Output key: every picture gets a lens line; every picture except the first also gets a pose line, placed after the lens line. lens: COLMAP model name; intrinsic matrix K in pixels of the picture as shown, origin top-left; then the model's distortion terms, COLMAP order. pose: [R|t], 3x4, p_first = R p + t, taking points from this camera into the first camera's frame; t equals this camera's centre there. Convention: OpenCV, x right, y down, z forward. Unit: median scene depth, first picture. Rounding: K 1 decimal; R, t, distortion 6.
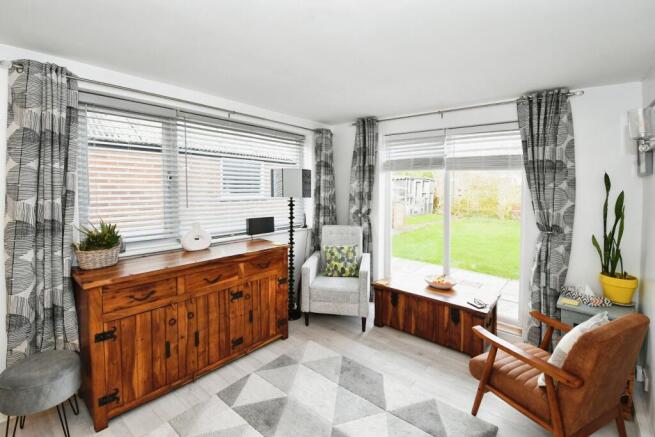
lens RADIAL K [[305.5, 0, 328.5], [0, 305.5, 181.0], [0, 0, 1]] dist [-0.000458, -0.000522]
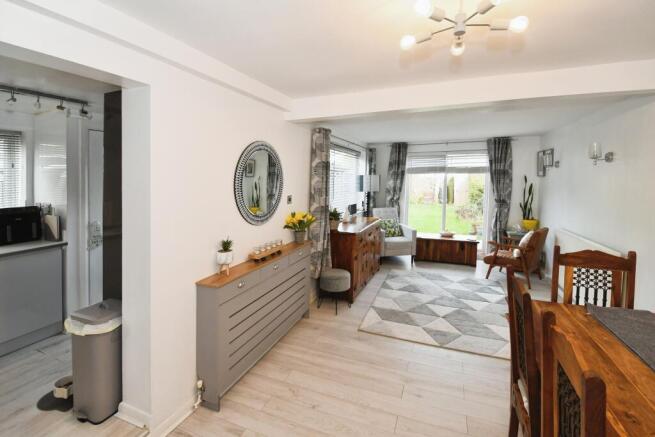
lens RADIAL K [[295.1, 0, 325.6], [0, 295.1, 187.5], [0, 0, 1]] dist [0.001177, 0.000125]
pose [[0.957167, -0.031675, 0.287798, -0.957336], [0.020098, 0.998869, 0.043096, -0.050297], [-0.288838, -0.035466, 0.956721, -0.570726]]
